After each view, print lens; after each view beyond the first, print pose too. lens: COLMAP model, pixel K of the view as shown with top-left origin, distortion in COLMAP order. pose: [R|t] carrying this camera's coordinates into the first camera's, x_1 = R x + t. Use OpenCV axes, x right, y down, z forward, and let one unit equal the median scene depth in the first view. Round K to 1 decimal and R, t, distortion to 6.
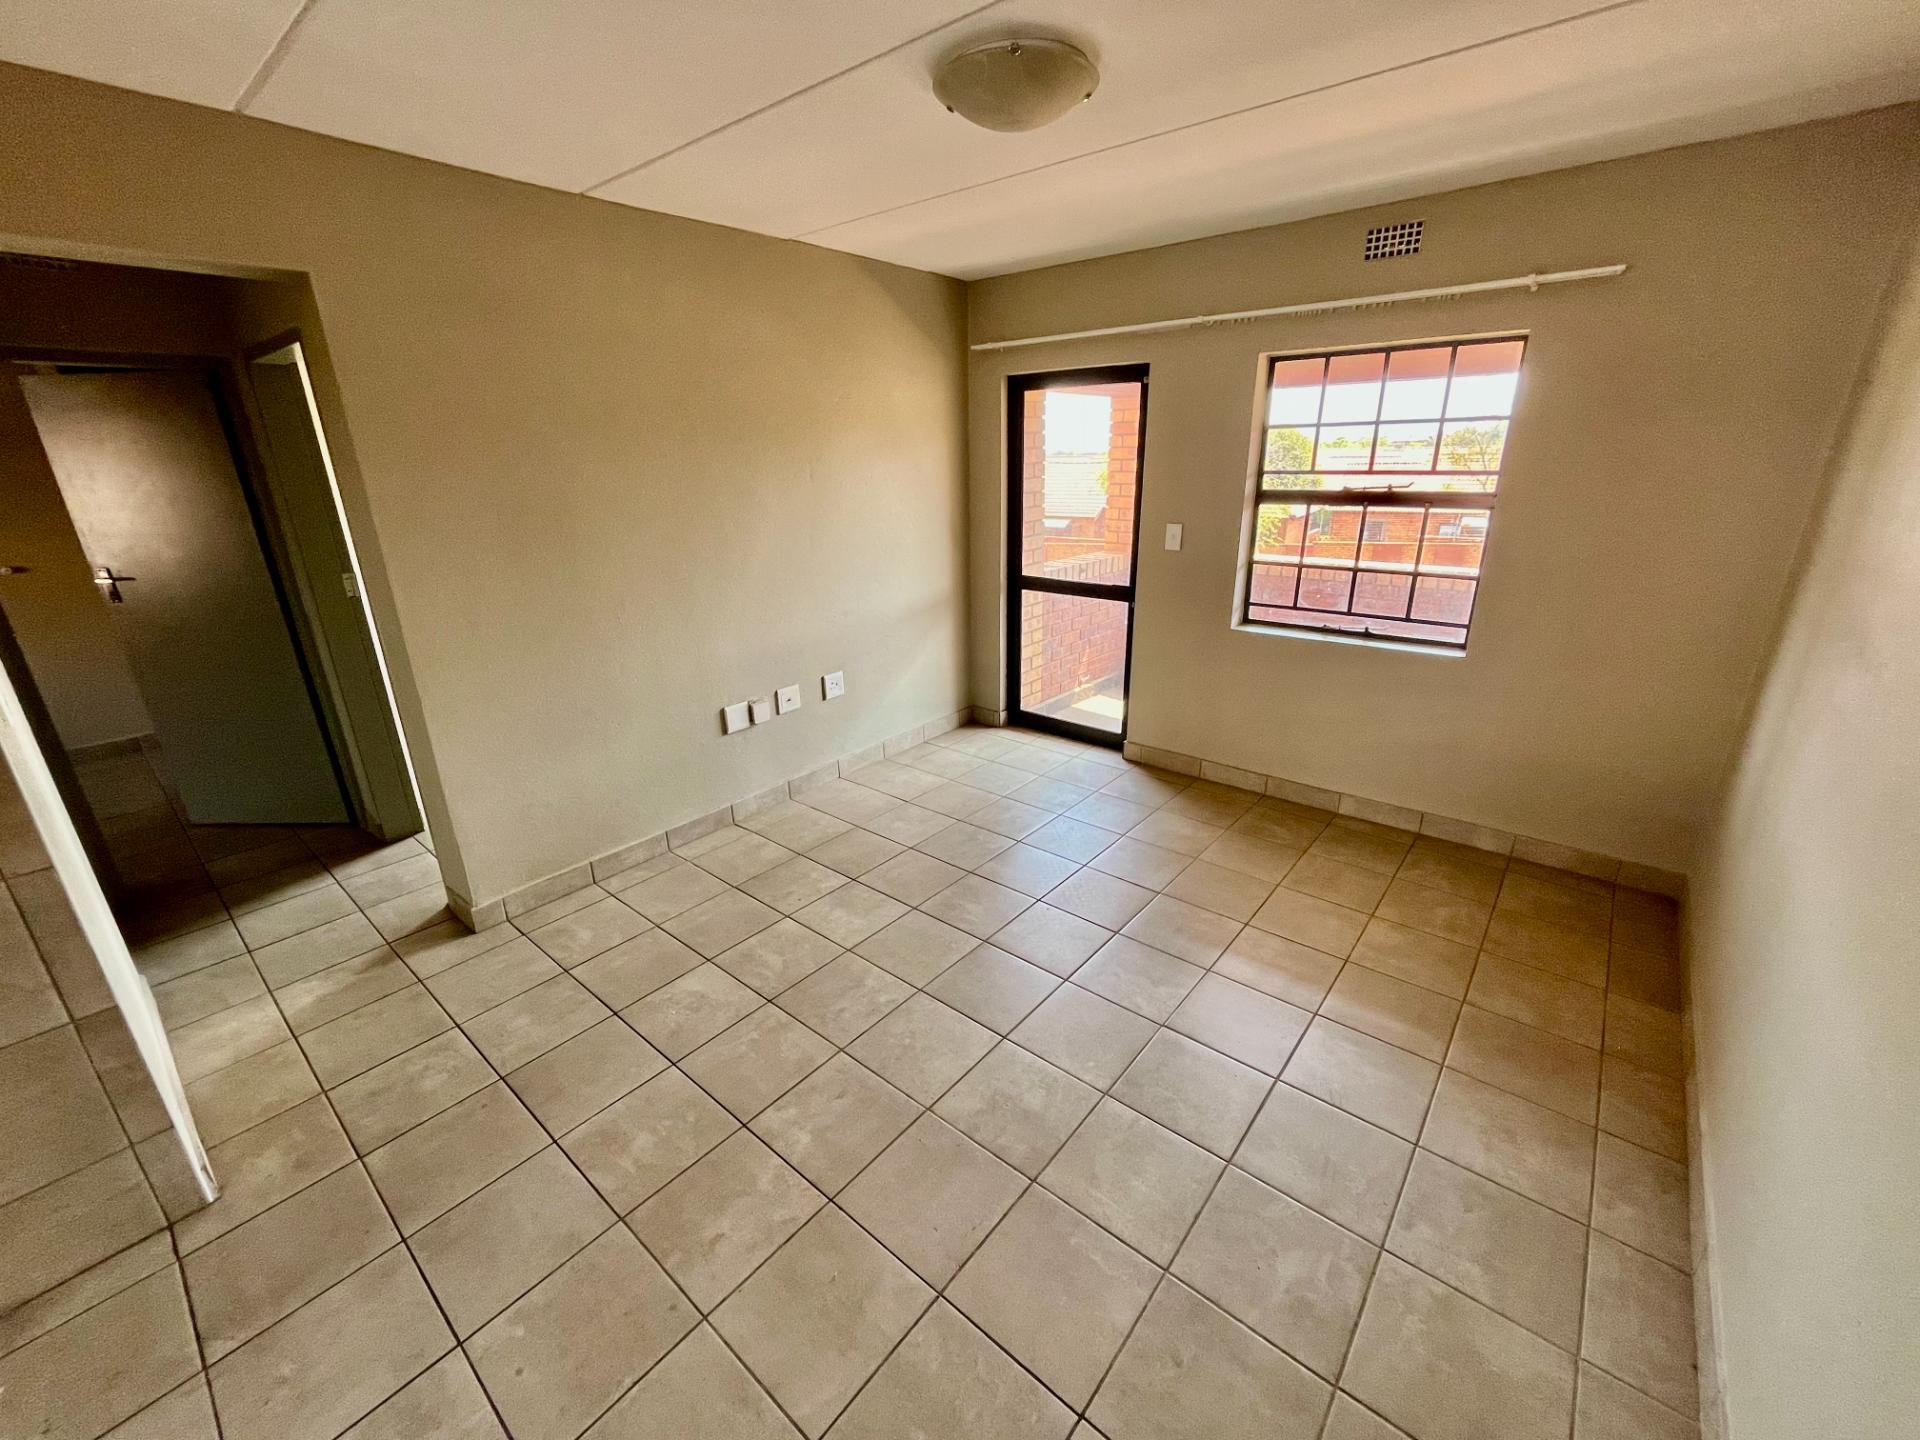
lens RADIAL K [[778.2, 0, 954.8], [0, 778.2, 718.6], [0, 0, 1]] dist [-0.000912, -0.000051]
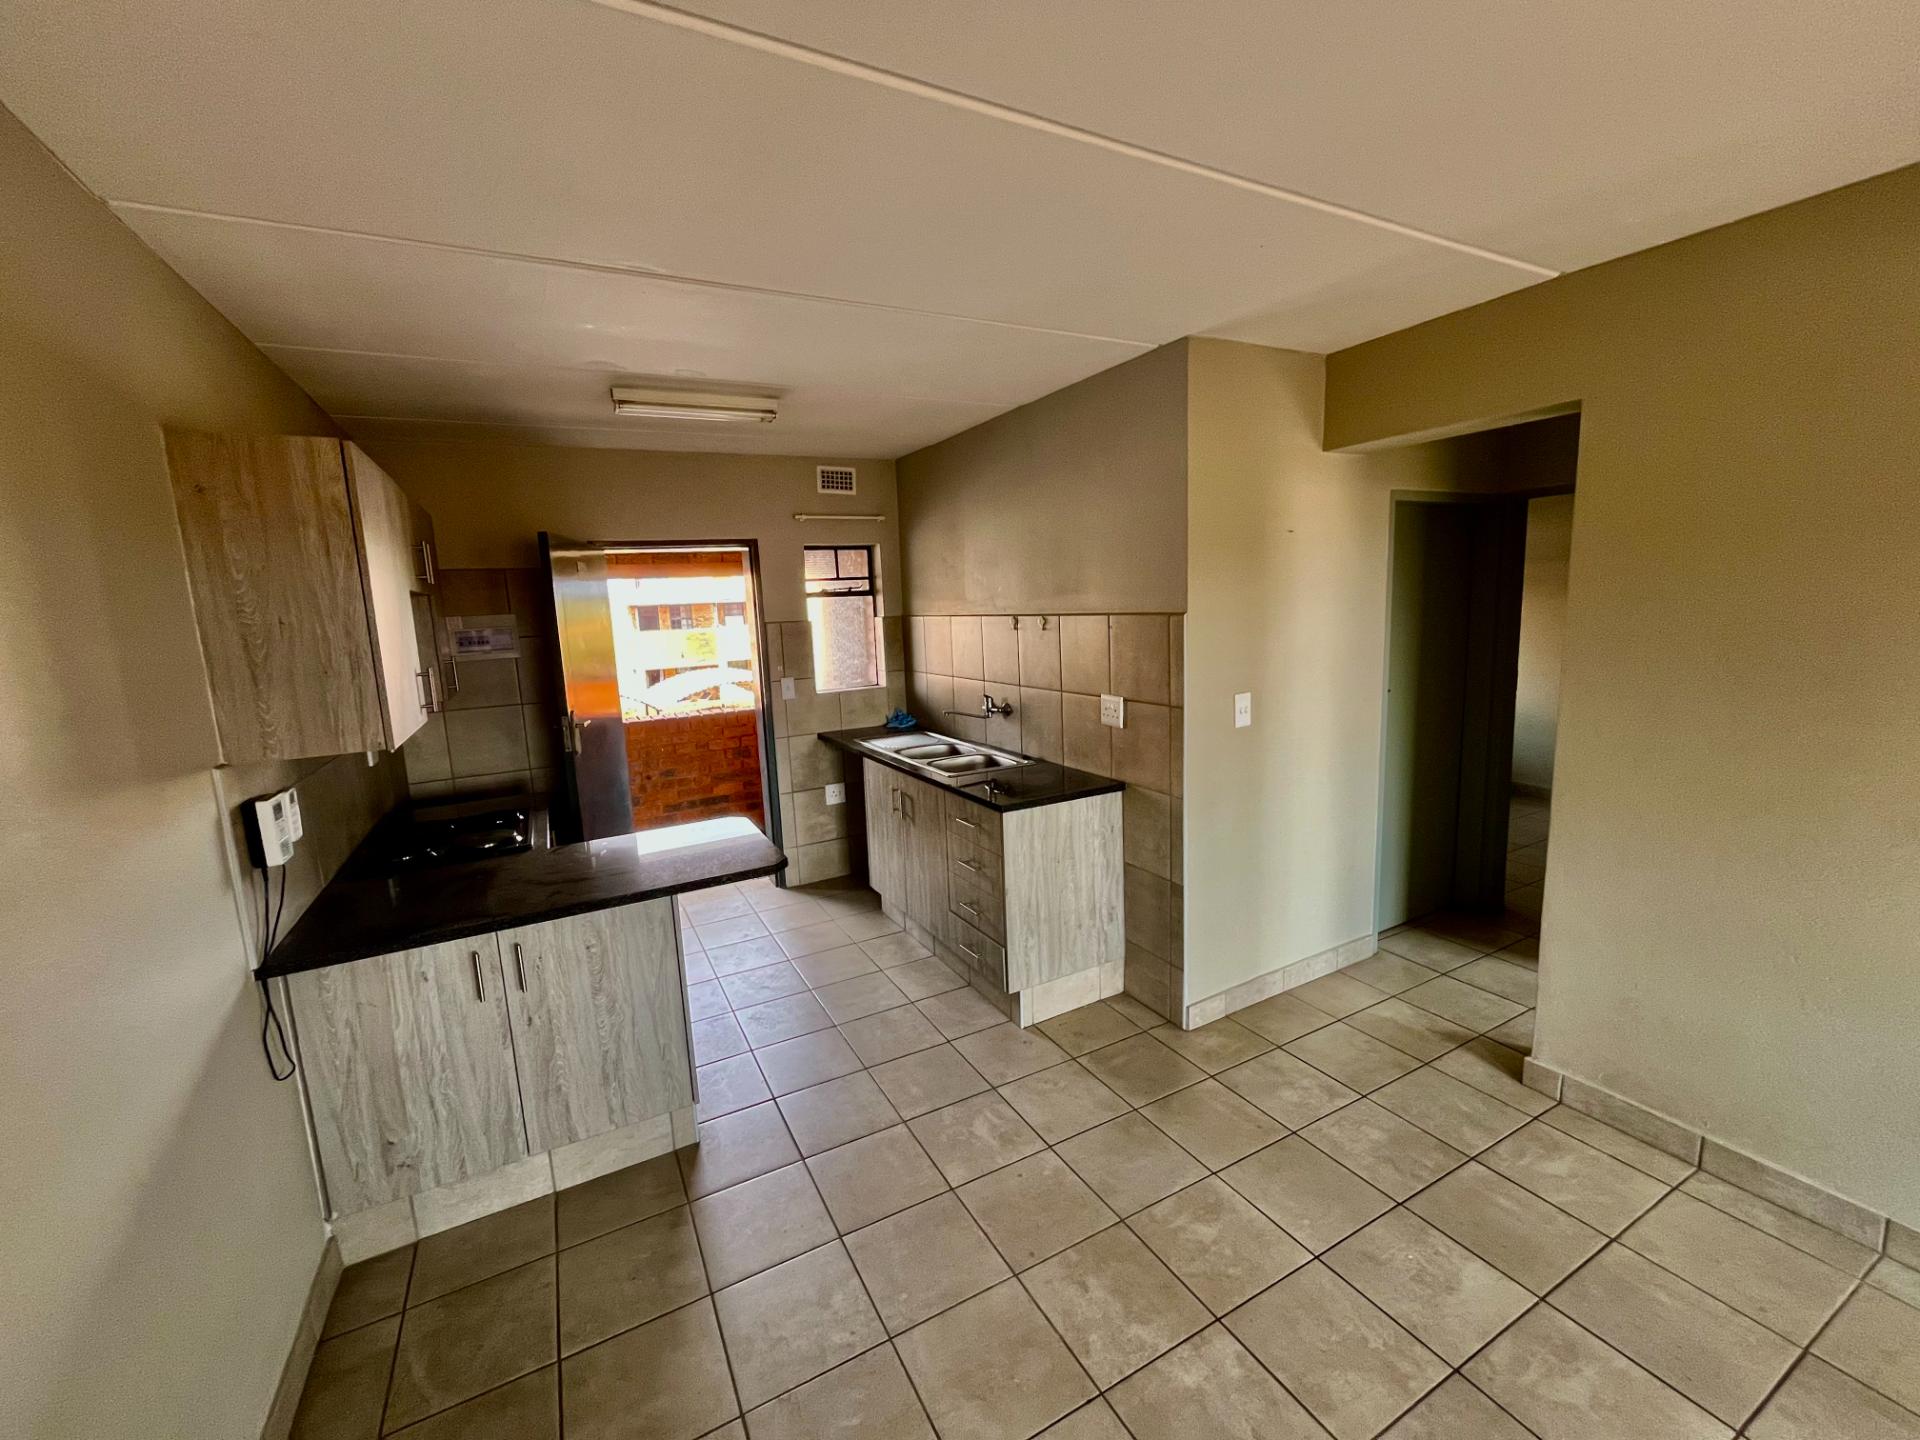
lens RADIAL K [[778.2, 0, 954.8], [0, 778.2, 718.6], [0, 0, 1]] dist [-0.000912, -0.000051]
pose [[-0.375505, 0.175515, -0.910050, 0.325899], [-0.255813, 0.924135, 0.283786, -0.175228], [0.890817, 0.339366, -0.302118, 0.475713]]
